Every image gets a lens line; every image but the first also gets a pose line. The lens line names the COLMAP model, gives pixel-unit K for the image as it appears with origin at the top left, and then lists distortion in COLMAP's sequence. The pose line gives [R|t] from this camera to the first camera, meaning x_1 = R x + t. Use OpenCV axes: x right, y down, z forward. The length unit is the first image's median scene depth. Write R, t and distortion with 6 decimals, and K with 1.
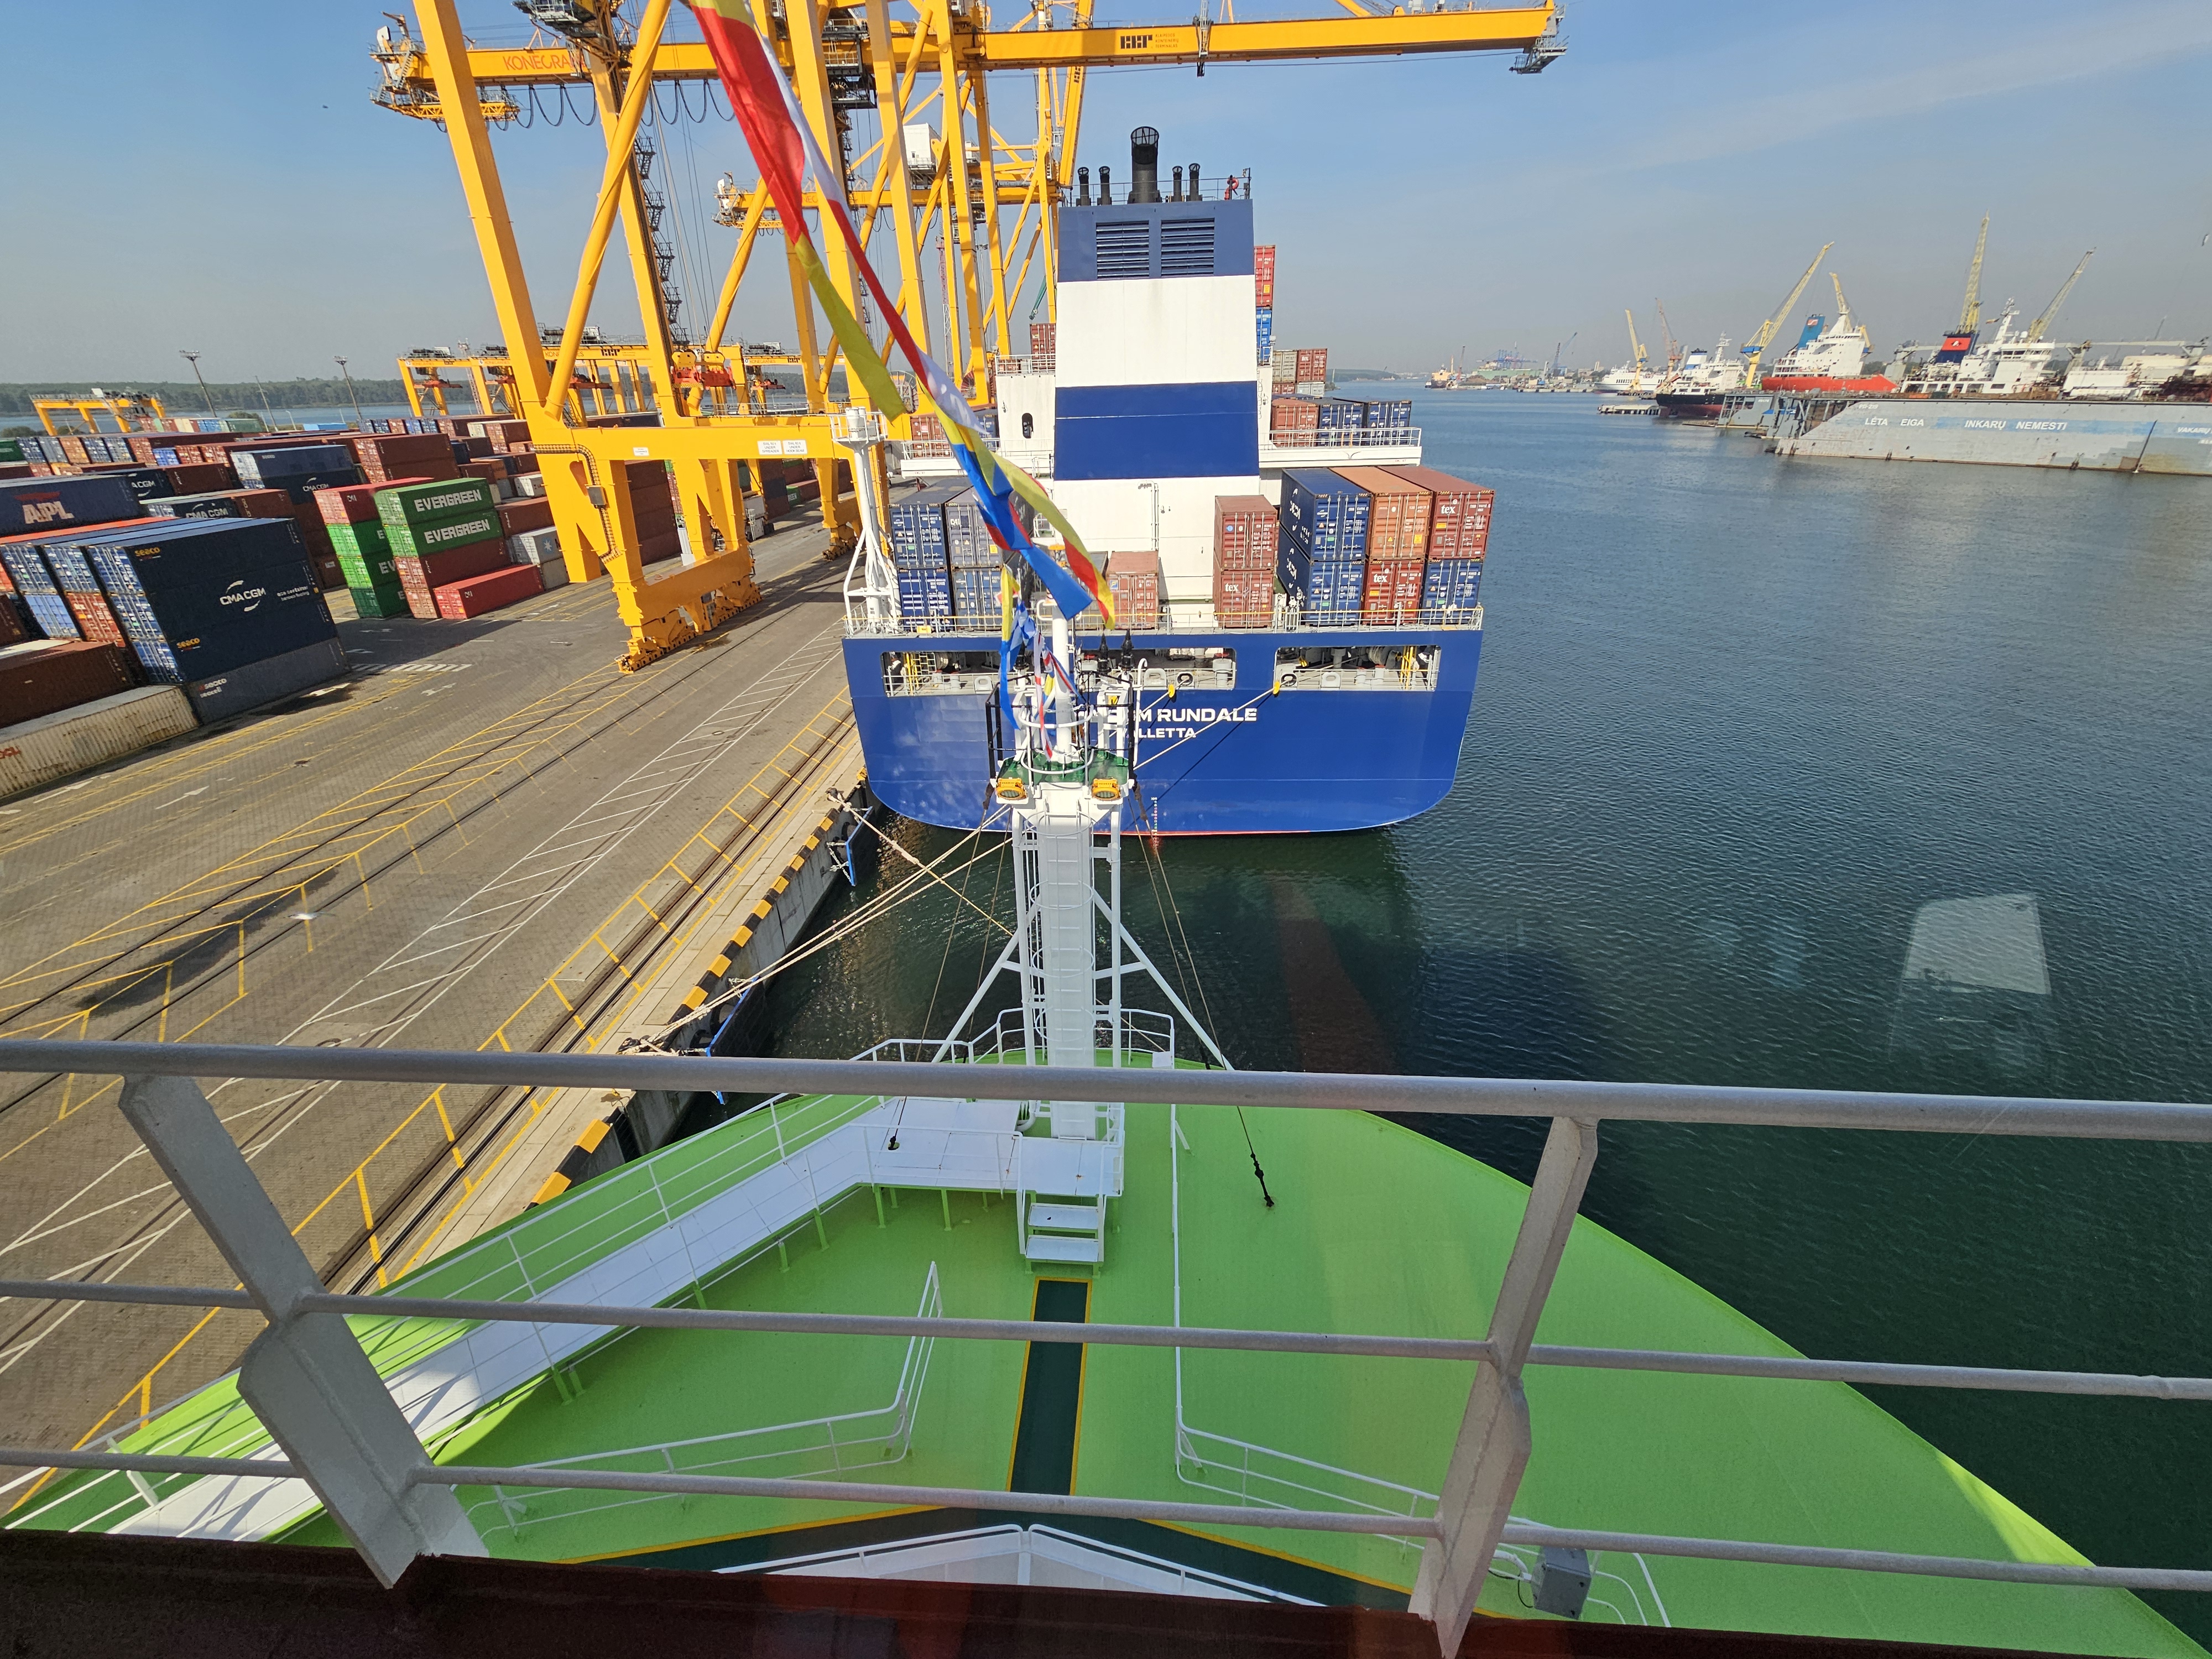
lens RADIAL K [[904.8, 0, 1106.0], [0, 904.8, 829.5], [0, 0, 1]] dist [-0.002008, 0.000605]
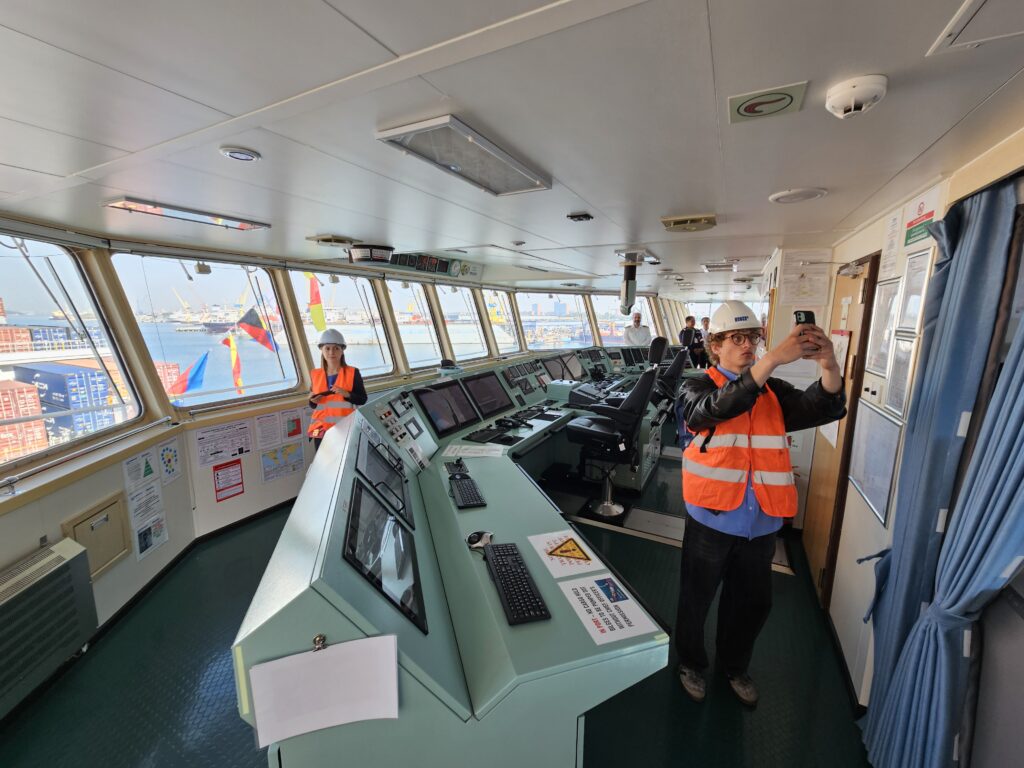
lens RADIAL K [[418.9, 0, 512.0], [0, 418.9, 384.0], [0, 0, 1]] dist [-0.002008, 0.000605]
pose [[0.416560, -0.134036, 0.899173, -0.114753], [0.396348, 0.916900, -0.046937, 0.027782], [-0.818160, 0.375937, 0.435069, -0.056747]]
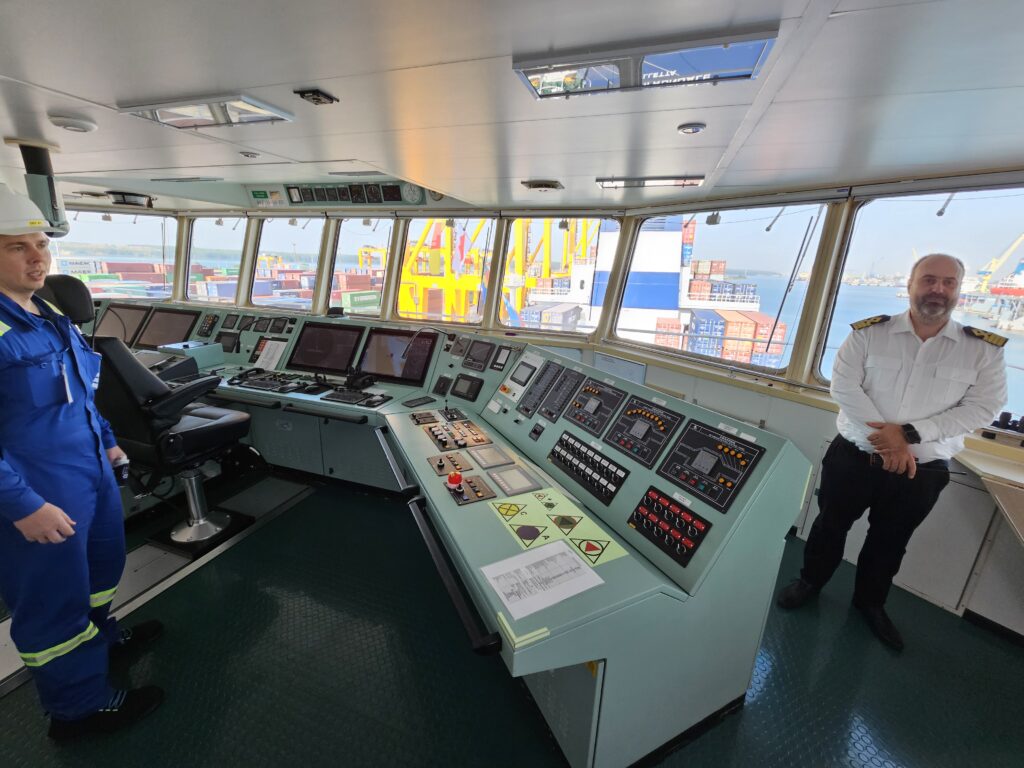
lens RADIAL K [[420.5, 0, 506.7], [0, 420.5, 380.7], [0, 0, 1]] dist [0.019054, -0.008408]
pose [[0.959425, 0.118587, -0.255813, 0.043389], [-0.166010, 0.970913, -0.172533, 0.037090], [0.227912, 0.208000, 0.951206, -0.079340]]
